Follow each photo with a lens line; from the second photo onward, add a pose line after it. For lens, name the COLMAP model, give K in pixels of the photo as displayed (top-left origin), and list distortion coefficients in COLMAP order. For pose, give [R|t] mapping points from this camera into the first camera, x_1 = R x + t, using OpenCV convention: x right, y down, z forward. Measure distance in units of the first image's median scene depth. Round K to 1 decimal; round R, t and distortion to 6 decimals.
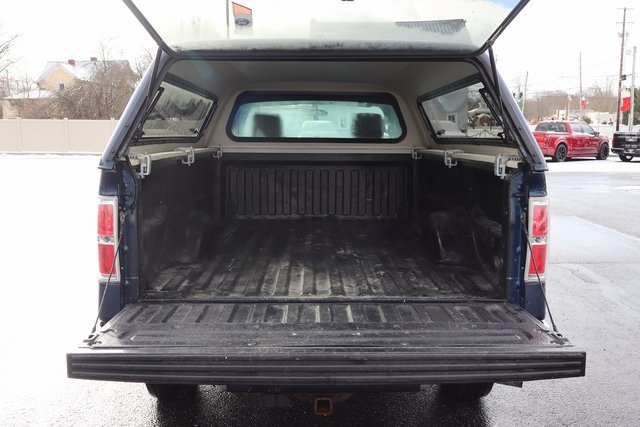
lens RADIAL K [[635.0, 0, 321.8], [0, 635.0, 216.2], [0, 0, 1]] dist [-0.026611, 0.000000]
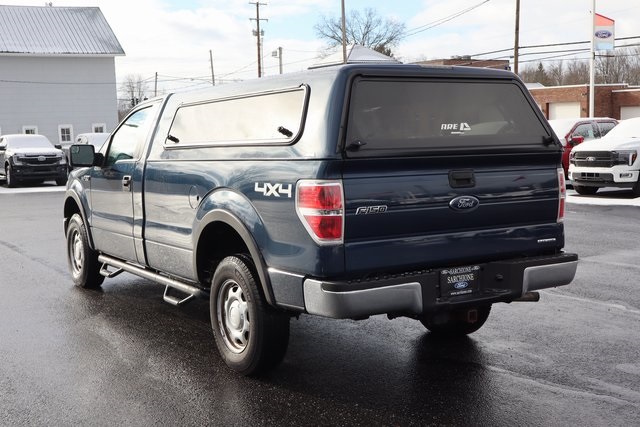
lens RADIAL K [[844.7, 0, 321.2], [0, 844.7, 218.3], [0, 0, 1]] dist [0.007677, 0.000000]
pose [[0.850811, -0.069408, 0.520868, -0.666112], [0.096072, 0.995077, -0.024329, 0.046527], [-0.516615, 0.070741, 0.853291, -0.255459]]
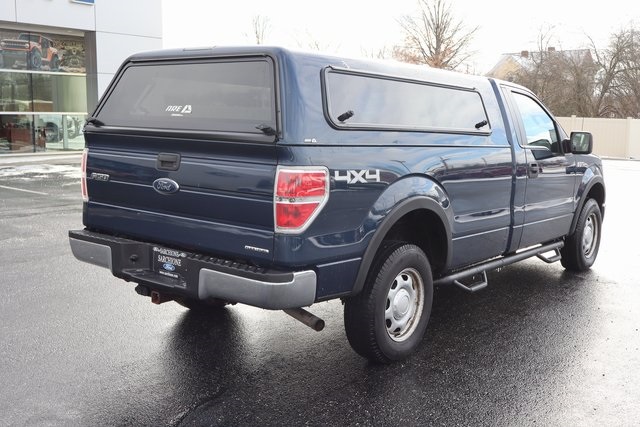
lens RADIAL K [[735.5, 0, 318.7], [0, 735.5, 212.5], [0, 0, 1]] dist [-0.008640, 0.000000]
pose [[0.766969, 0.104075, -0.633188, 0.695857], [-0.118767, 0.992734, 0.019312, 0.013913], [0.630597, 0.060390, 0.773757, -0.046020]]
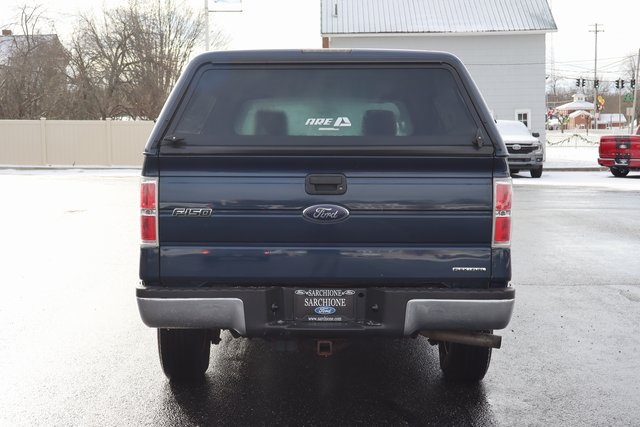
lens RADIAL K [[973.7, 0, 321.9], [0, 973.7, 211.4], [0, 0, 1]] dist [-0.006875, 0.000000]
pose [[0.999859, 0.000494, -0.016802, 0.014724], [-0.001460, 0.998342, -0.057543, 0.074802], [0.016746, 0.057559, 0.998202, -0.457280]]
